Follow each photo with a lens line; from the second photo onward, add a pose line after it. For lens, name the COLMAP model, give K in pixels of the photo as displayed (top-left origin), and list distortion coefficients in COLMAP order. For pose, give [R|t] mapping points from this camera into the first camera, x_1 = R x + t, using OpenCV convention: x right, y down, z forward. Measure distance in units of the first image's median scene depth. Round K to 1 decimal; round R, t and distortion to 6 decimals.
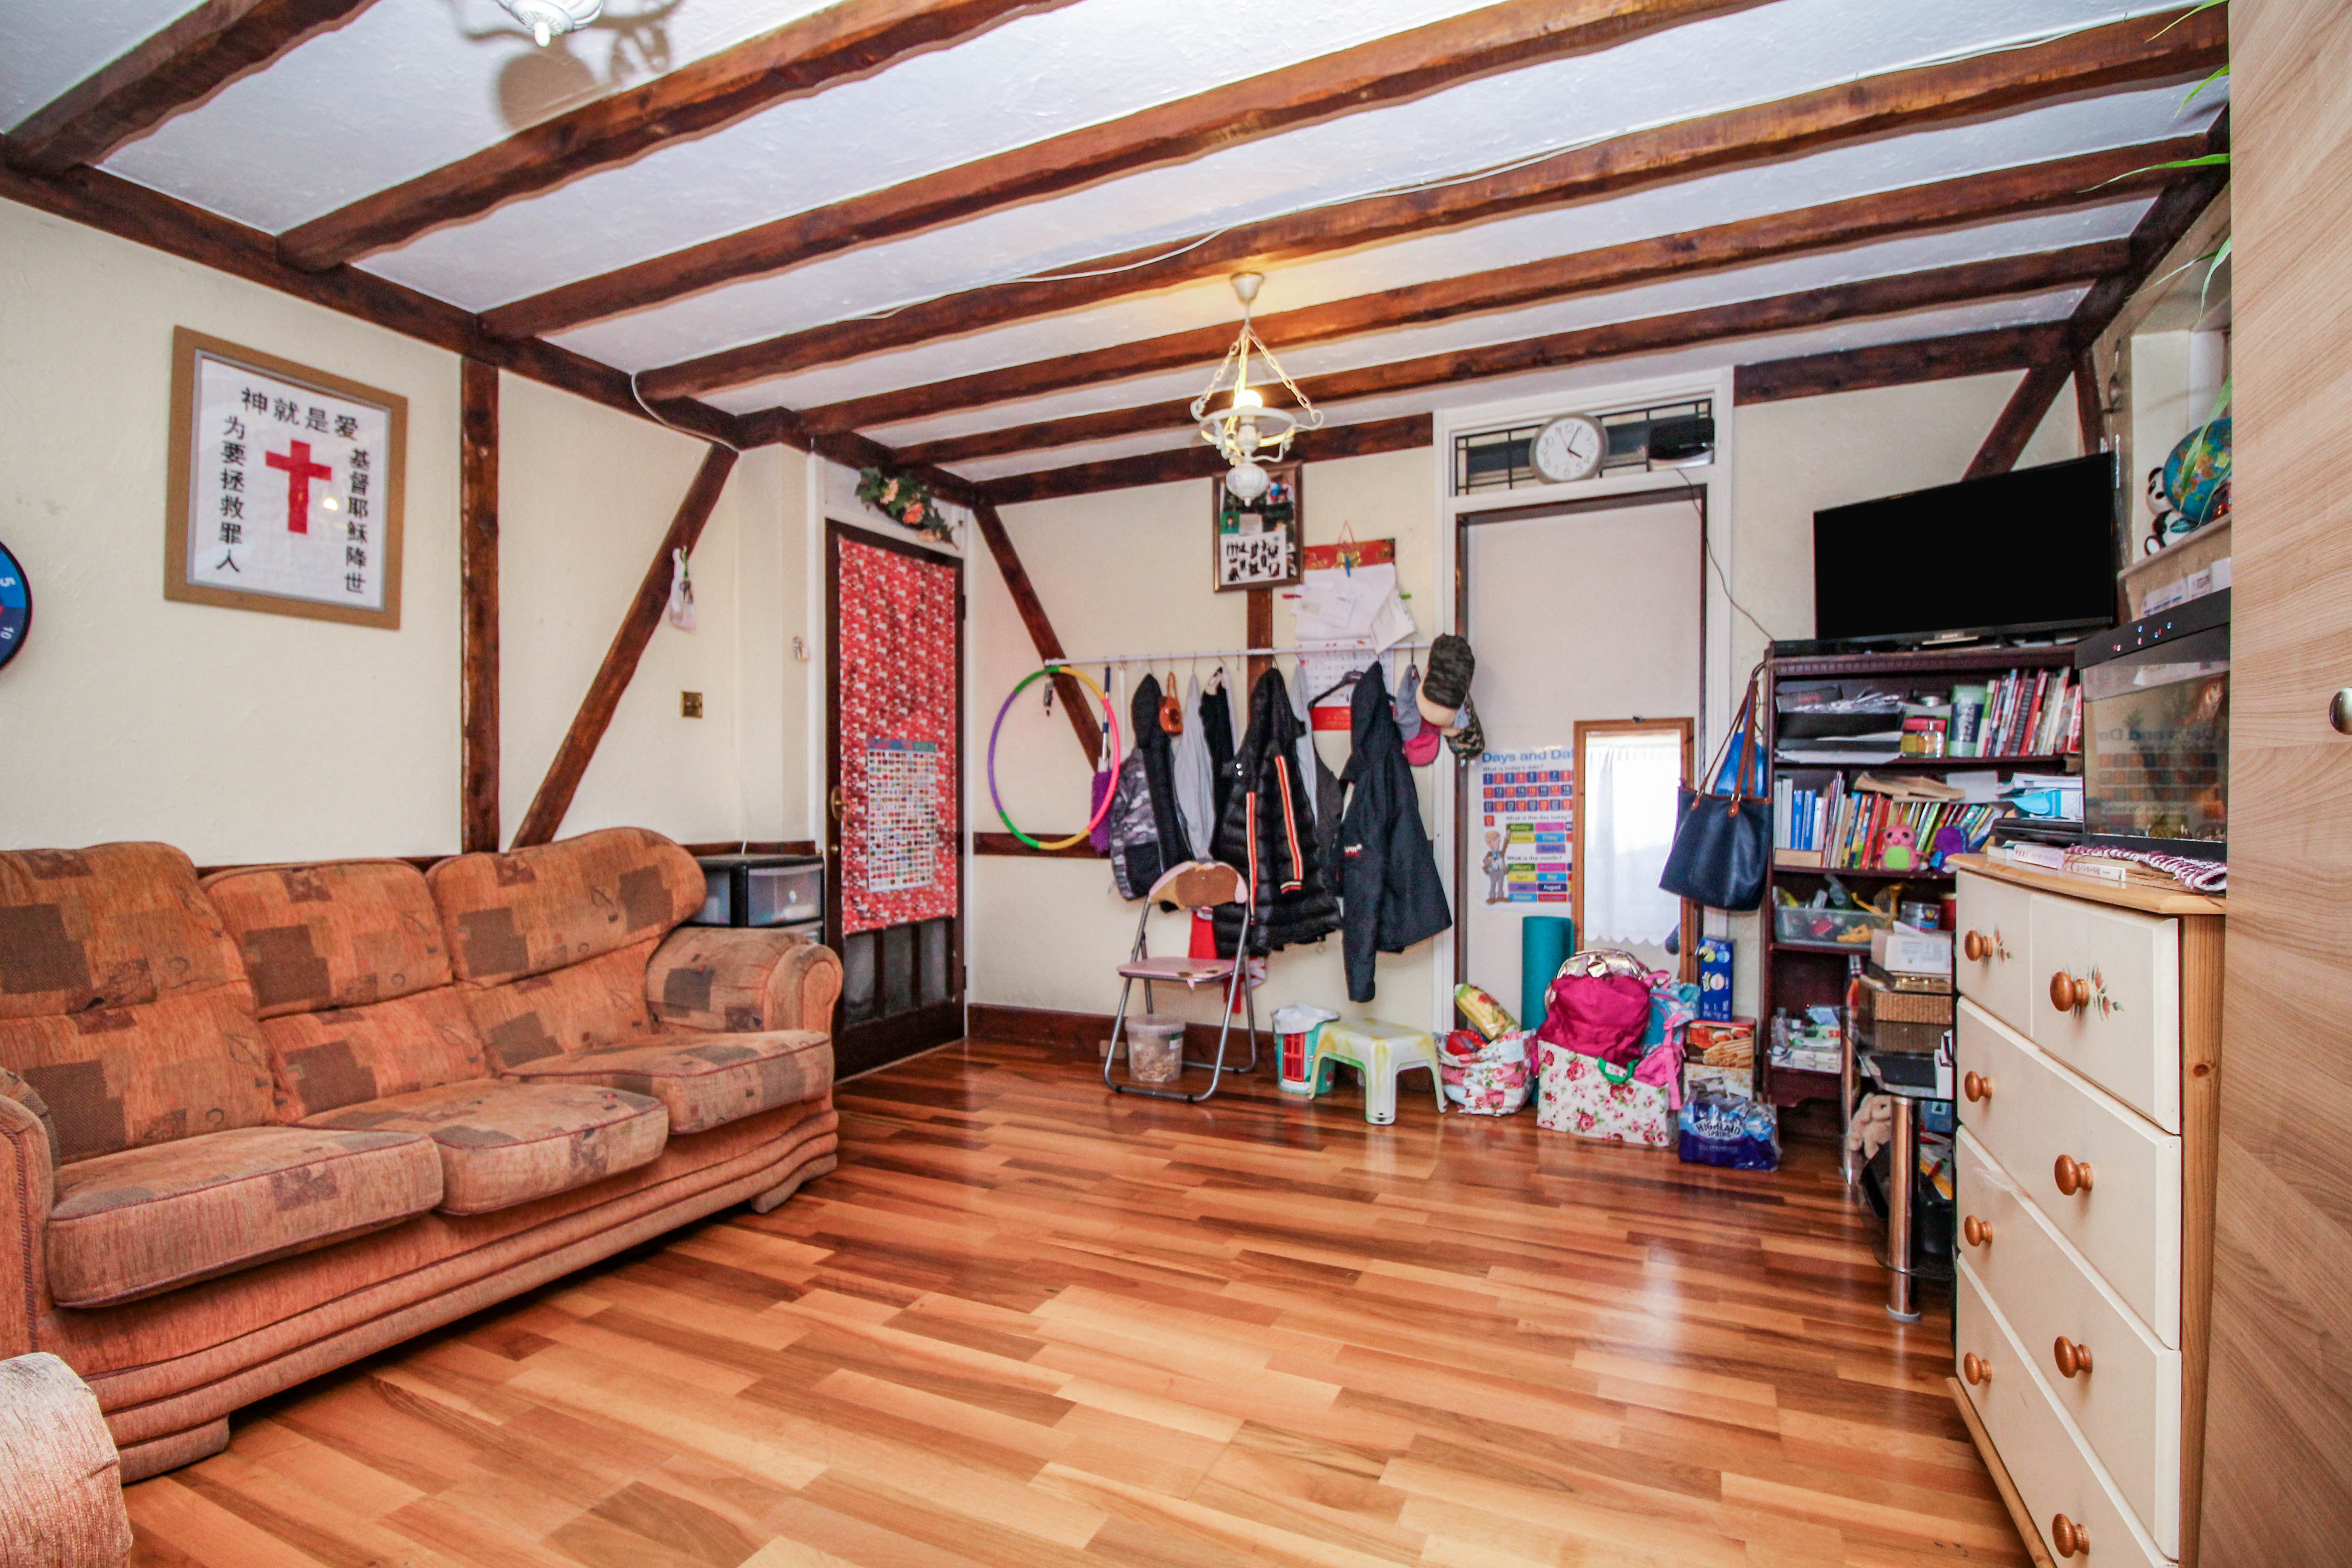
lens RADIAL K [[1103.6, 0, 1170.3], [0, 1103.6, 794.7], [0, 0, 1]] dist [-0.005851, -0.000283]
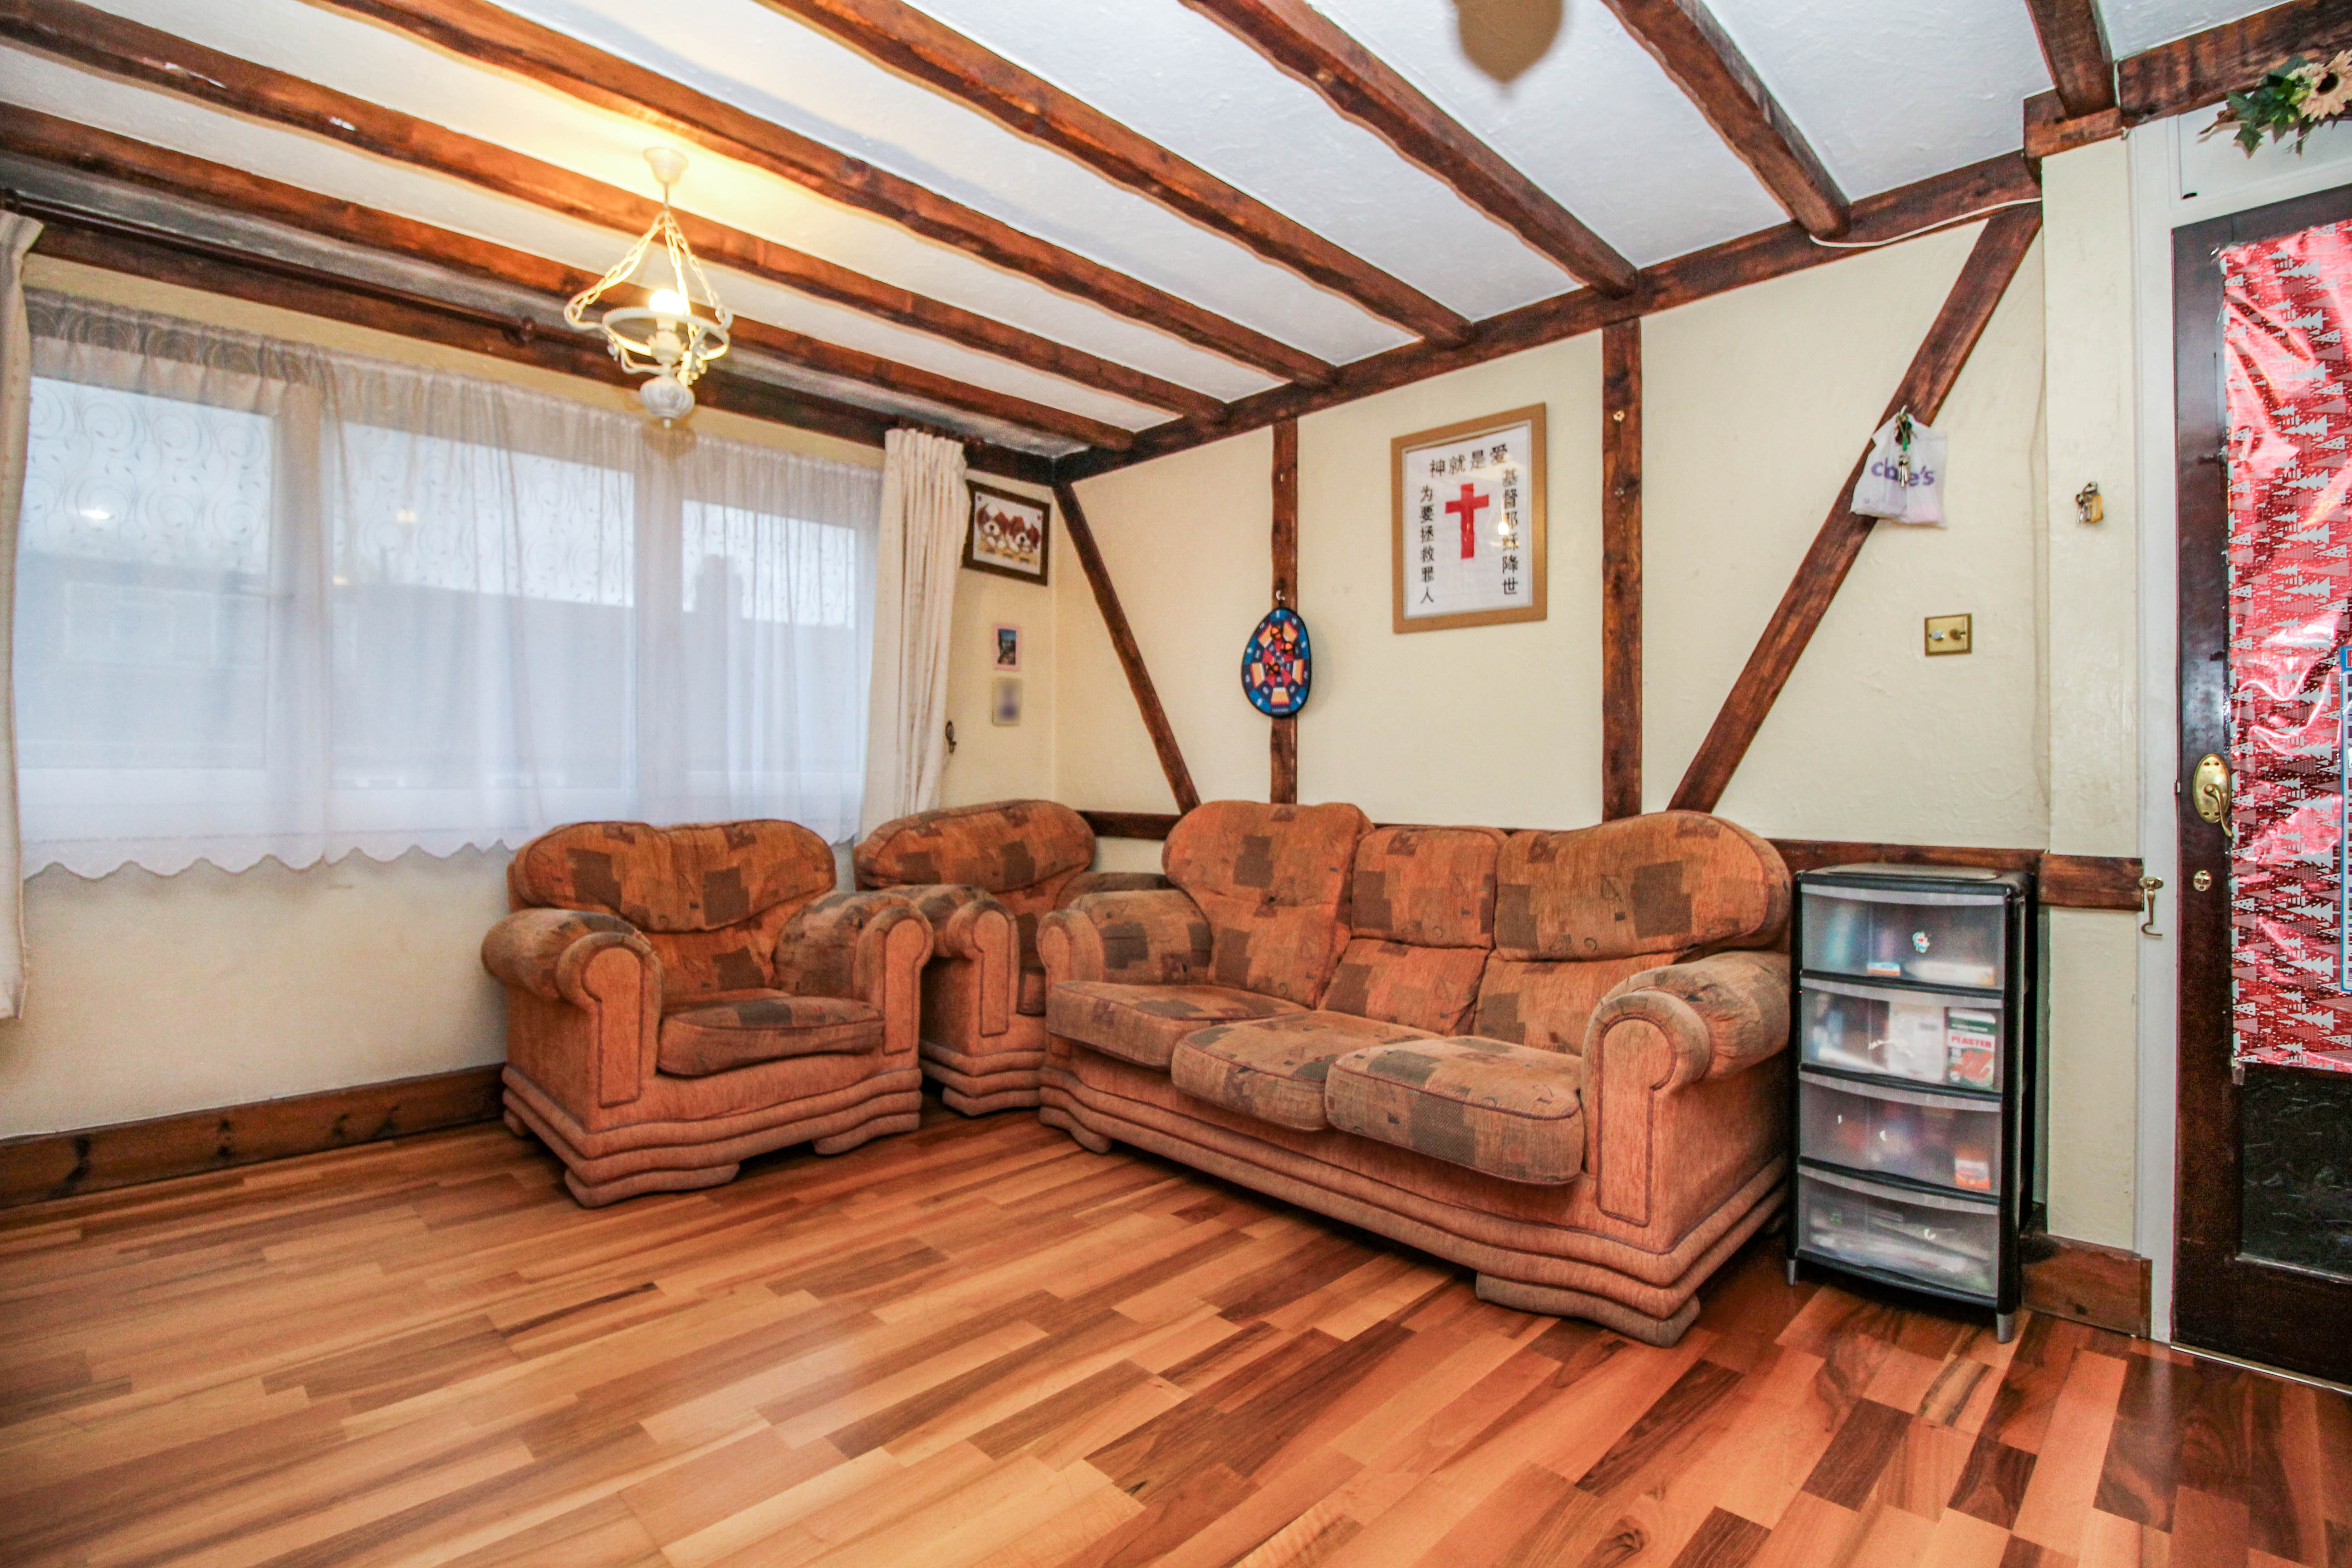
lens RADIAL K [[1103.6, 0, 1174.1], [0, 1103.6, 769.3], [0, 0, 1]] dist [-0.005851, -0.000283]
pose [[-0.332306, -0.007695, -0.943140, 0.485334], [-0.004923, 0.999967, -0.006424, 0.006549], [0.943159, 0.002508, -0.332333, 1.129044]]
